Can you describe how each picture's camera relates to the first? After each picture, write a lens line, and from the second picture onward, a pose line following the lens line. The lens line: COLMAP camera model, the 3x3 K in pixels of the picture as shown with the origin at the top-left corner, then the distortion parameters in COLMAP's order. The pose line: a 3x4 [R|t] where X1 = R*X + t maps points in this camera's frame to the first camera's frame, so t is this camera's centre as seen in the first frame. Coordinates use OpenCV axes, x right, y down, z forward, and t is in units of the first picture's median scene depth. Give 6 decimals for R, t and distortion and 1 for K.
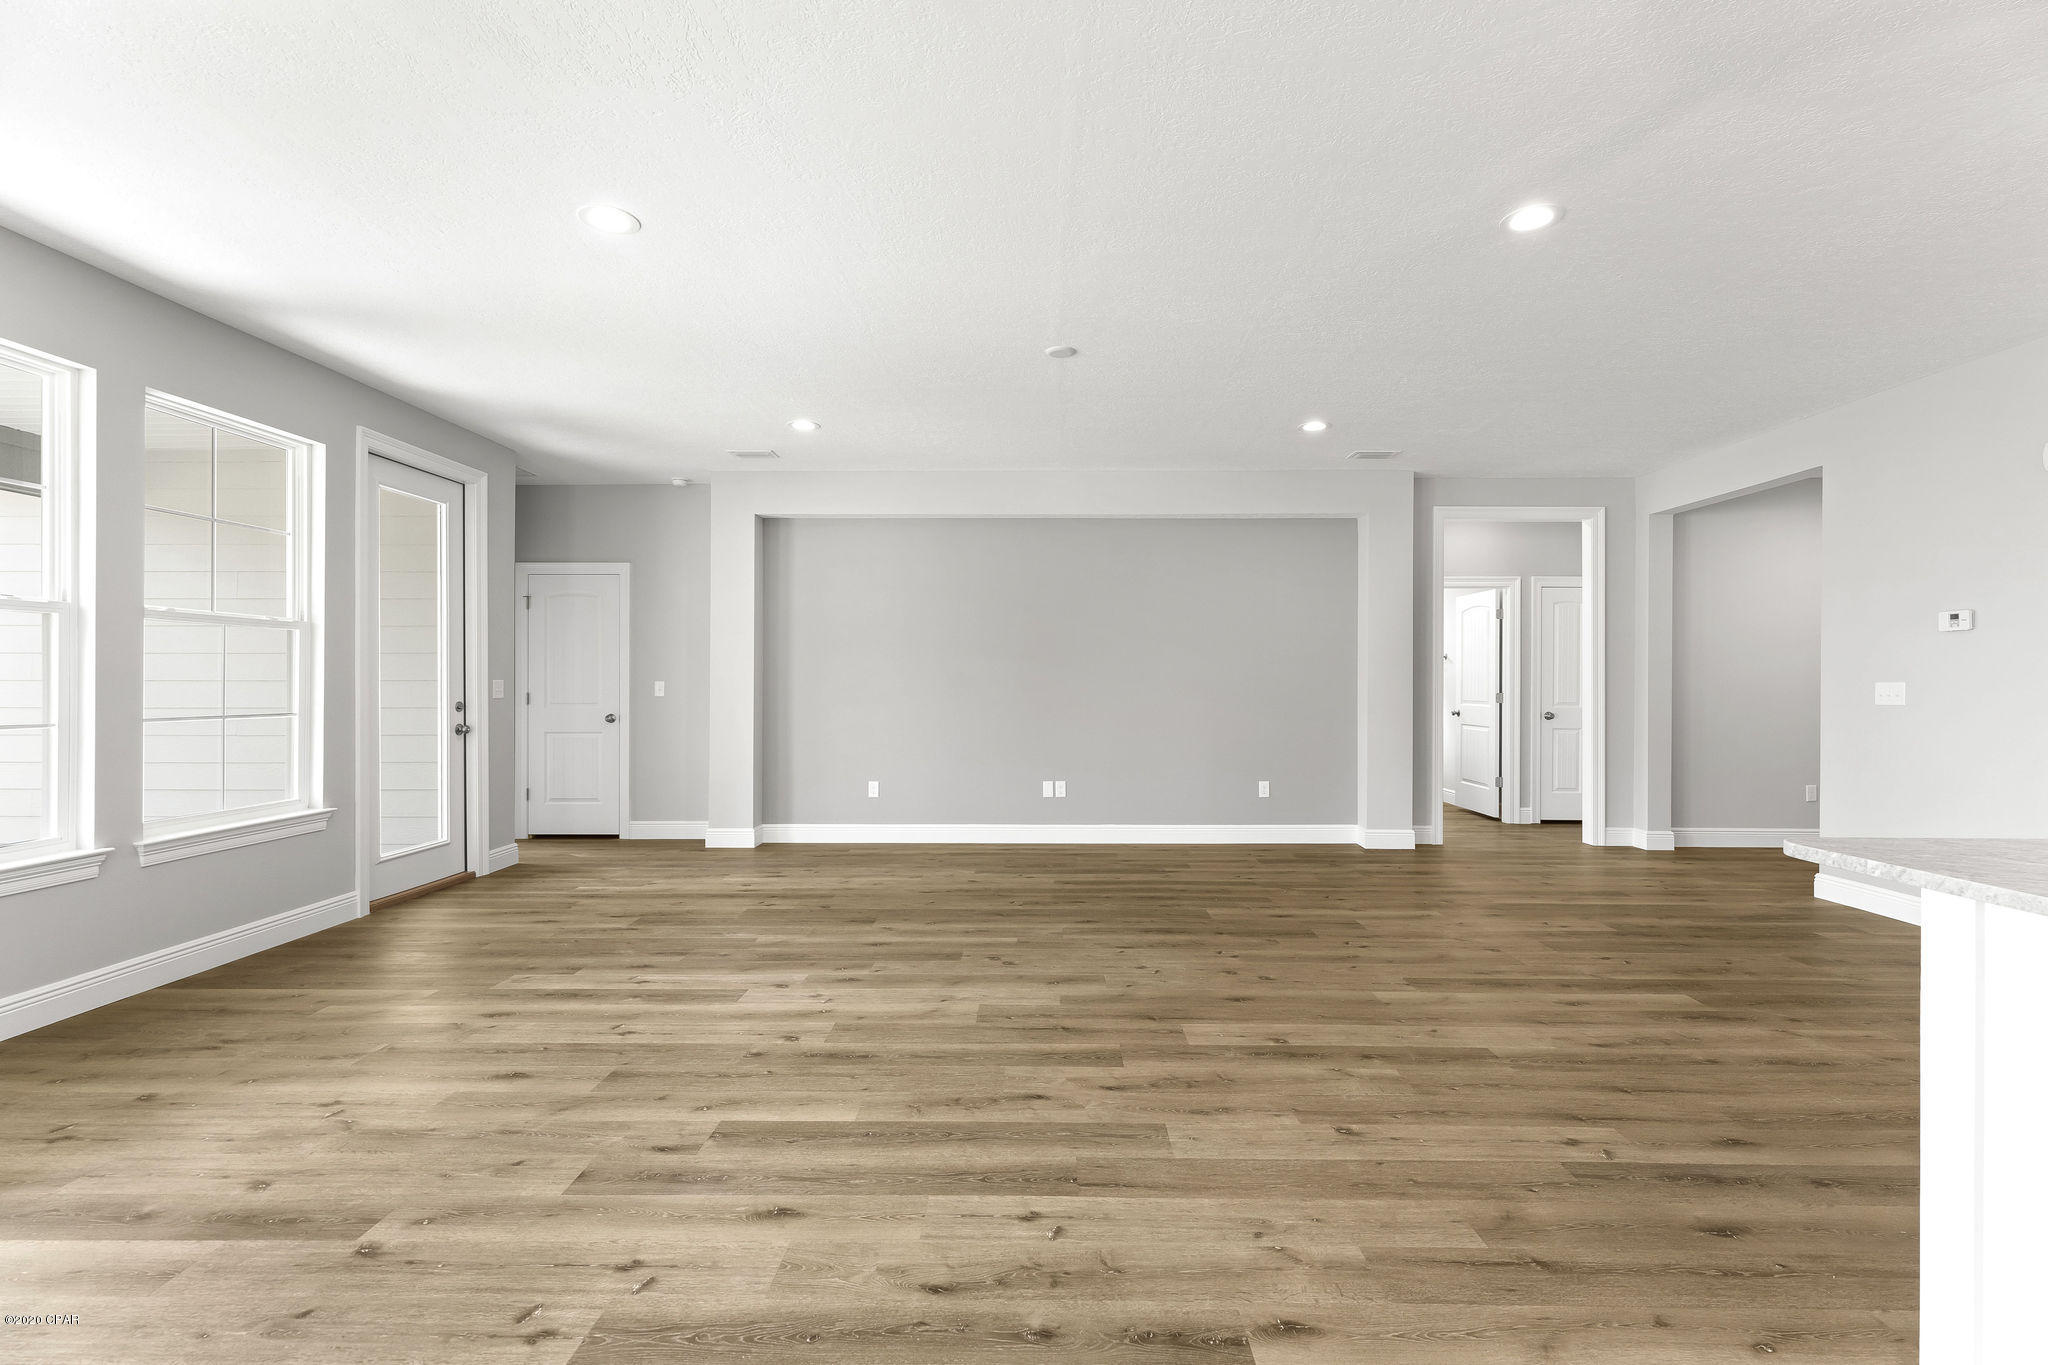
lens RADIAL K [[913.3, 0, 1029.5], [0, 913.3, 687.9], [0, 0, 1]] dist [0.004342, 0.000346]
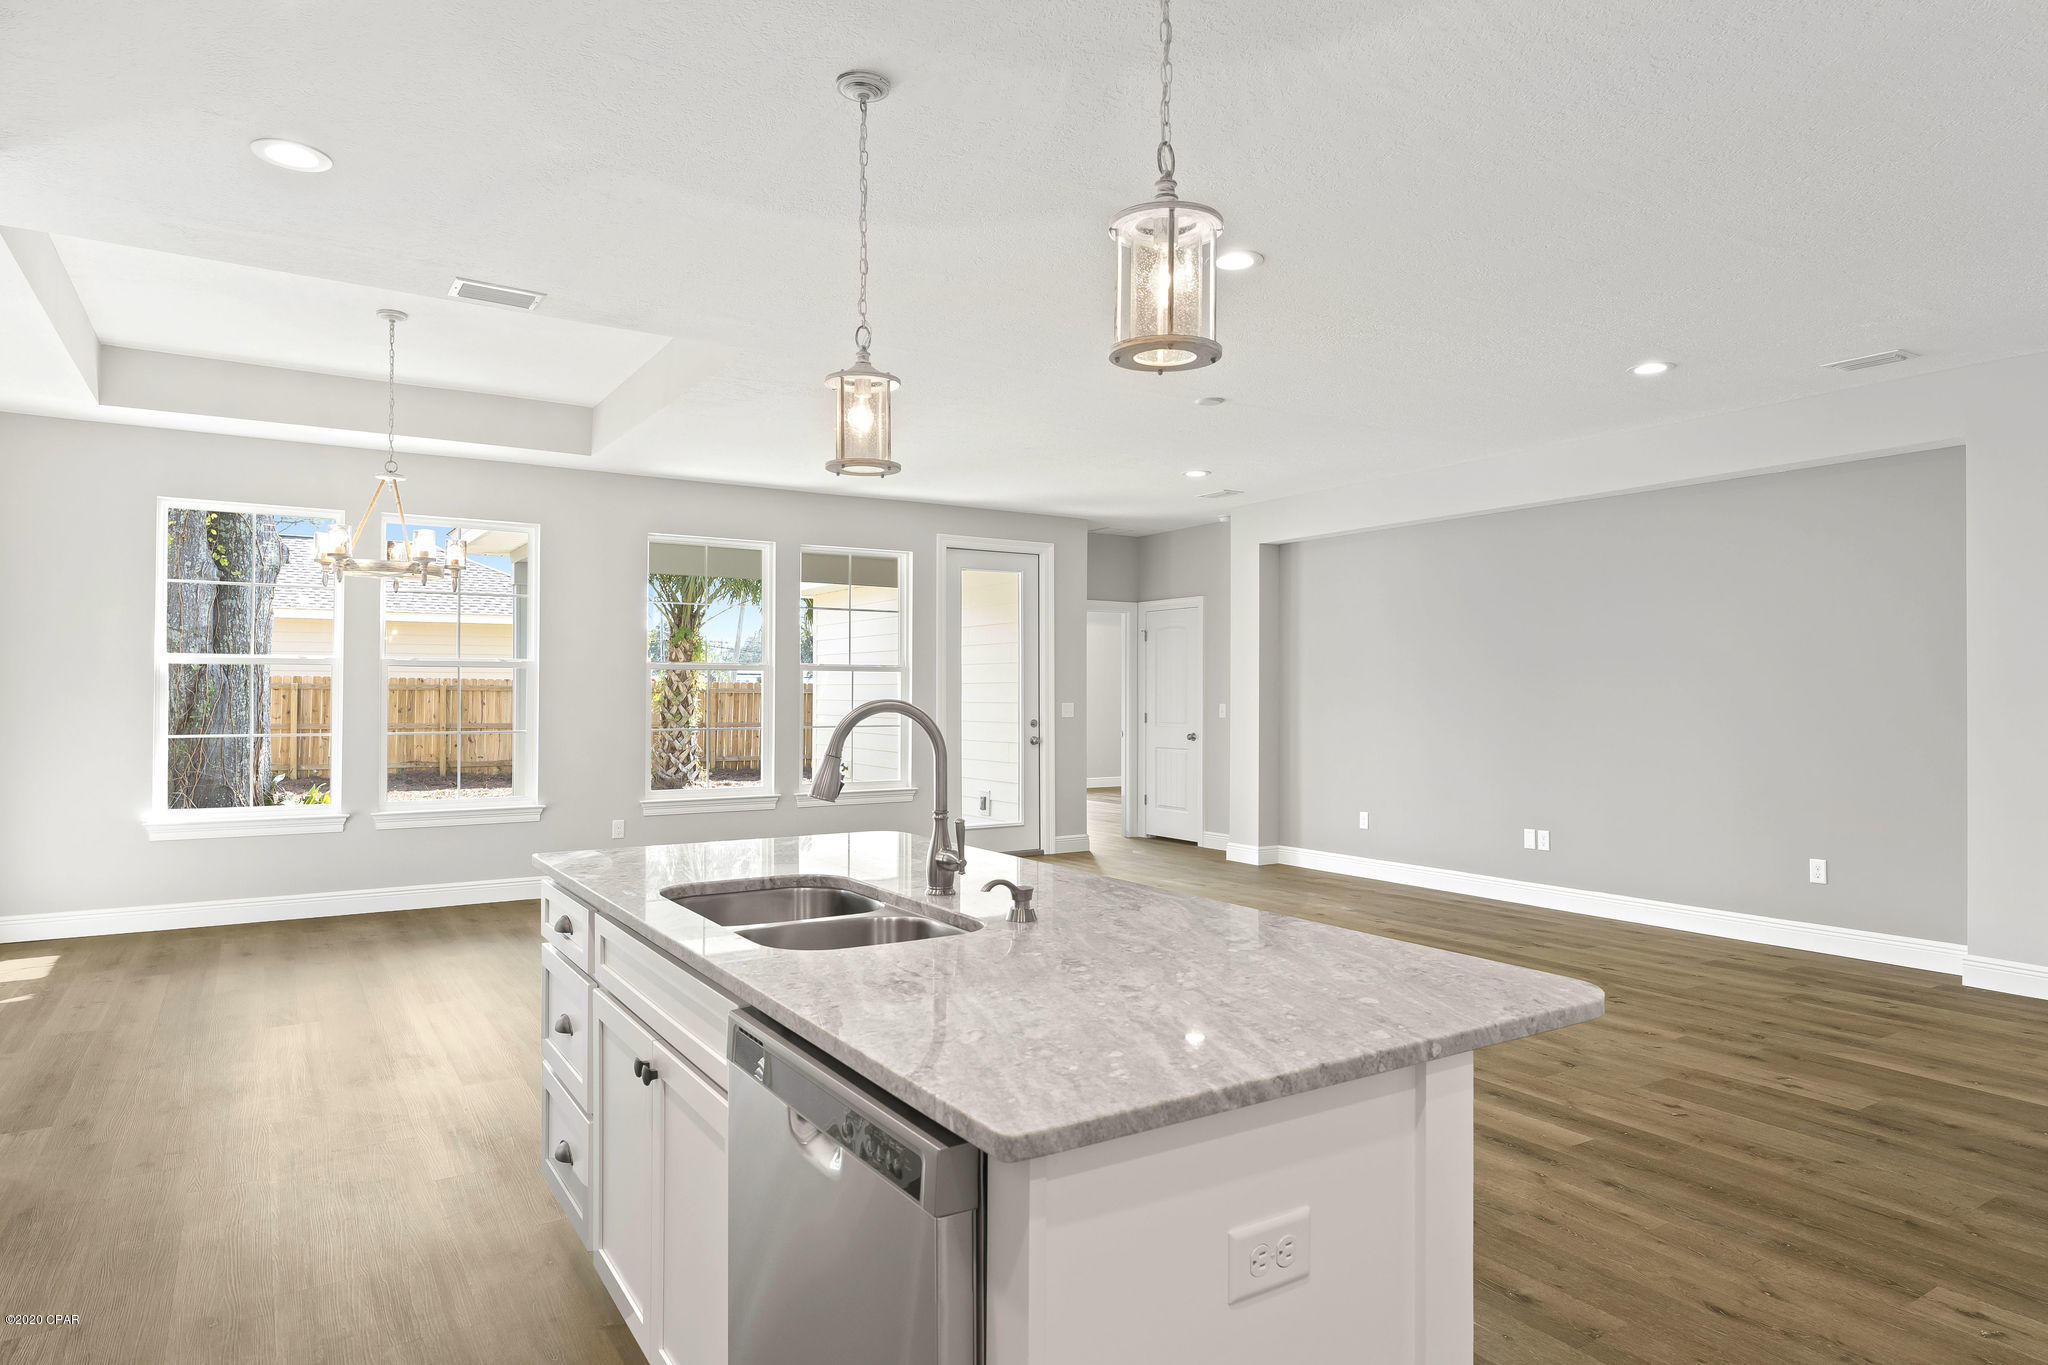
lens RADIAL K [[1190.0, 0, 1020.0], [0, 1190.0, 695.8], [0, 0, 1]] dist [0.000819, 0.000996]
pose [[0.545147, -0.000603, -0.838340, 0.799557], [-0.004363, 0.999984, -0.003557, -0.013102], [0.838329, 0.005597, 0.545136, 0.047787]]
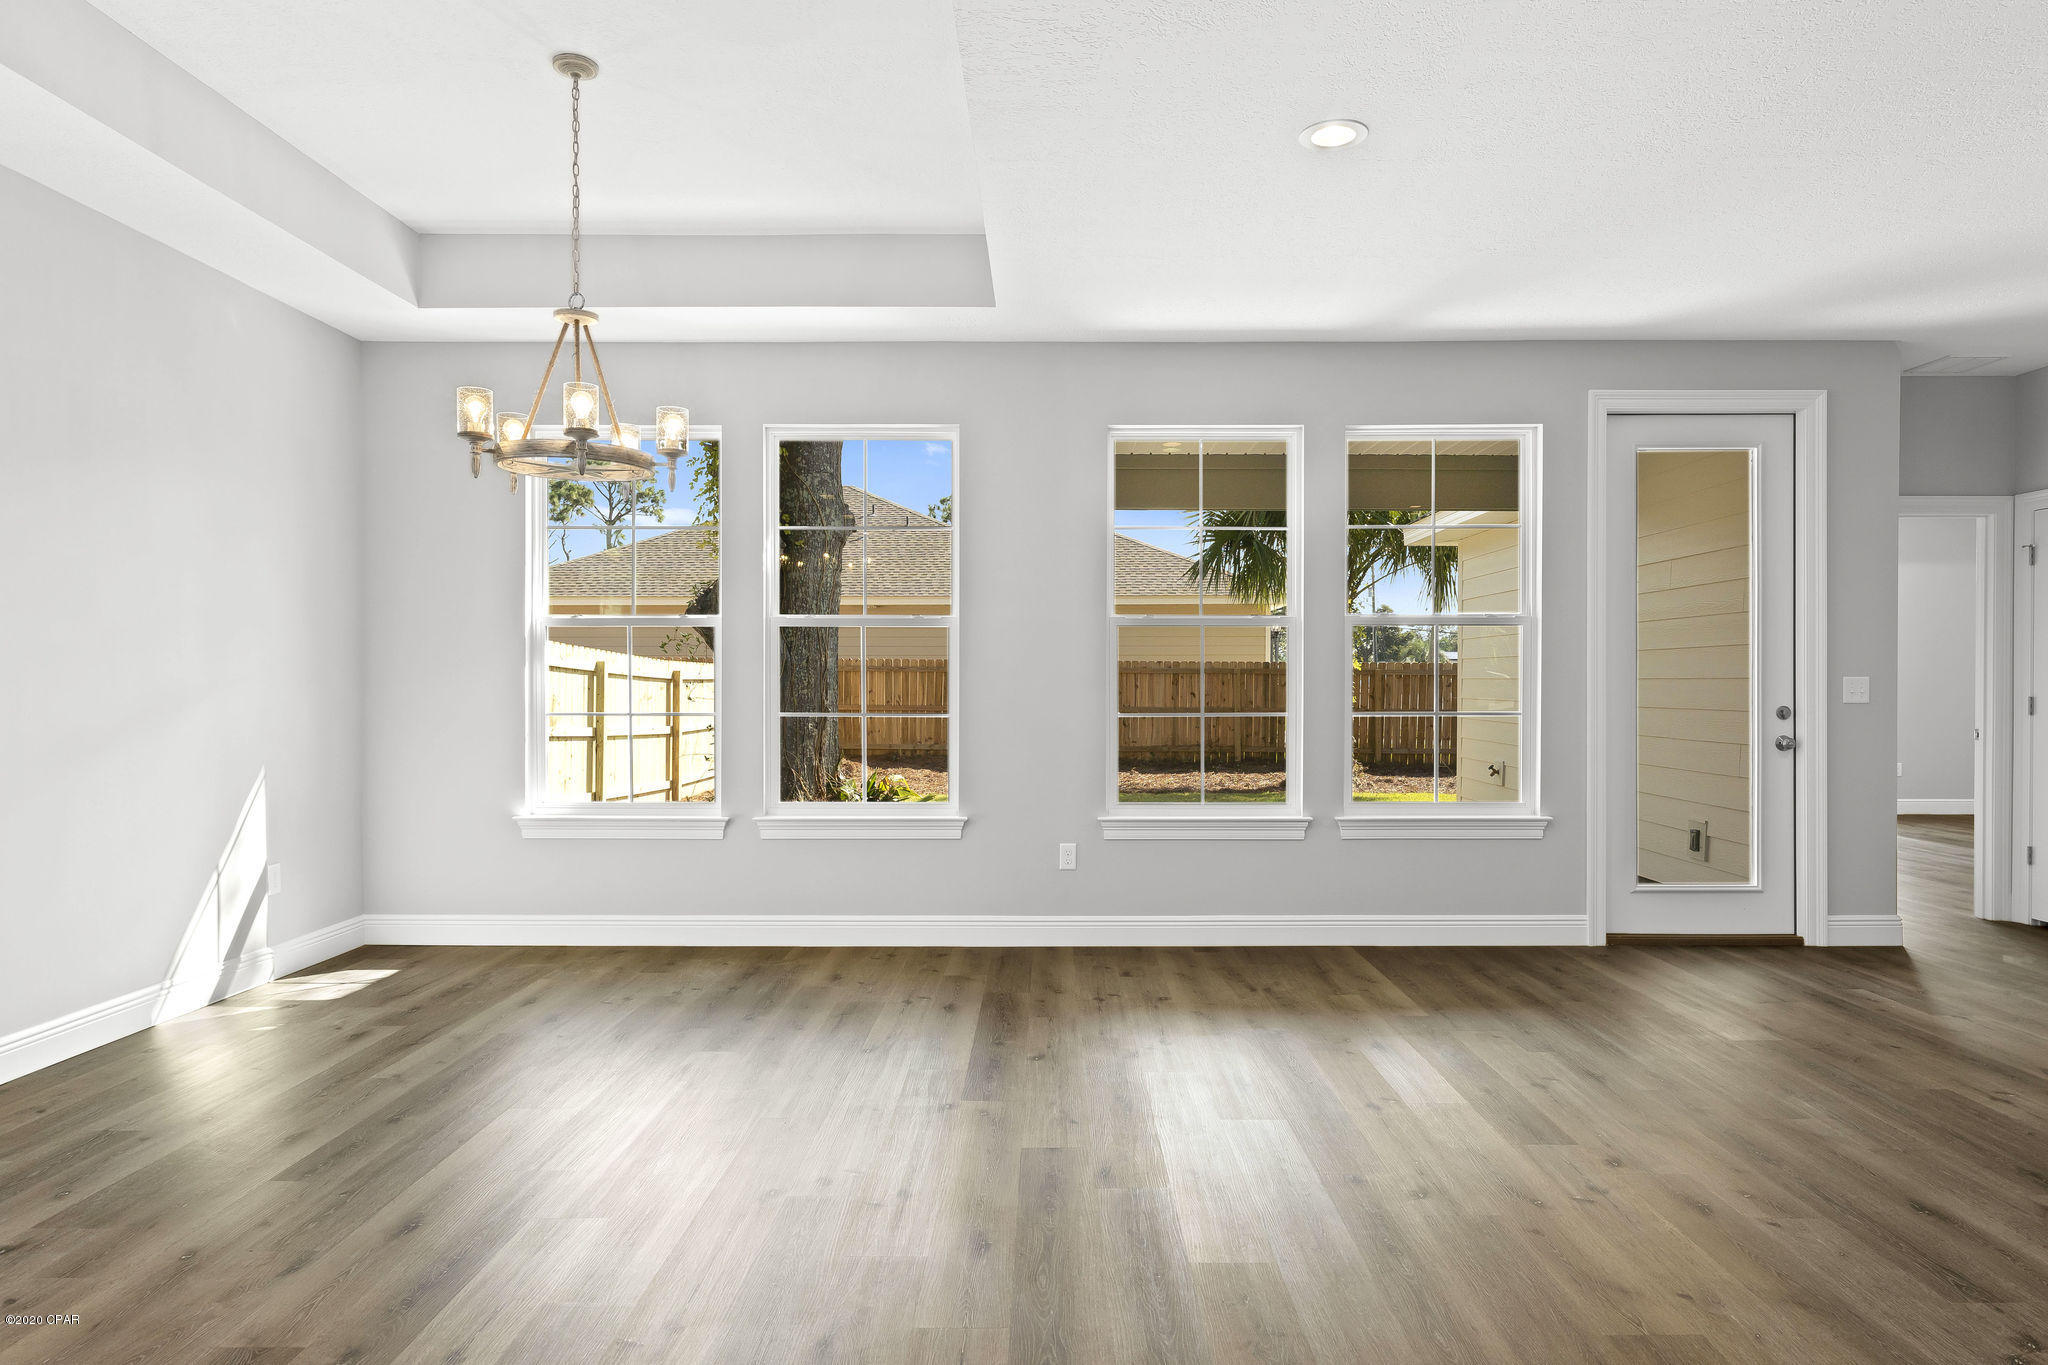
lens RADIAL K [[1197.0, 0, 1049.1], [0, 1197.0, 691.1], [0, 0, 1]] dist [0.001376, -0.000729]
pose [[0.011119, 0.005966, -0.999920, 0.348257], [-0.005024, 0.999970, 0.005910, -0.000147], [0.999926, 0.004958, 0.011148, 0.385855]]
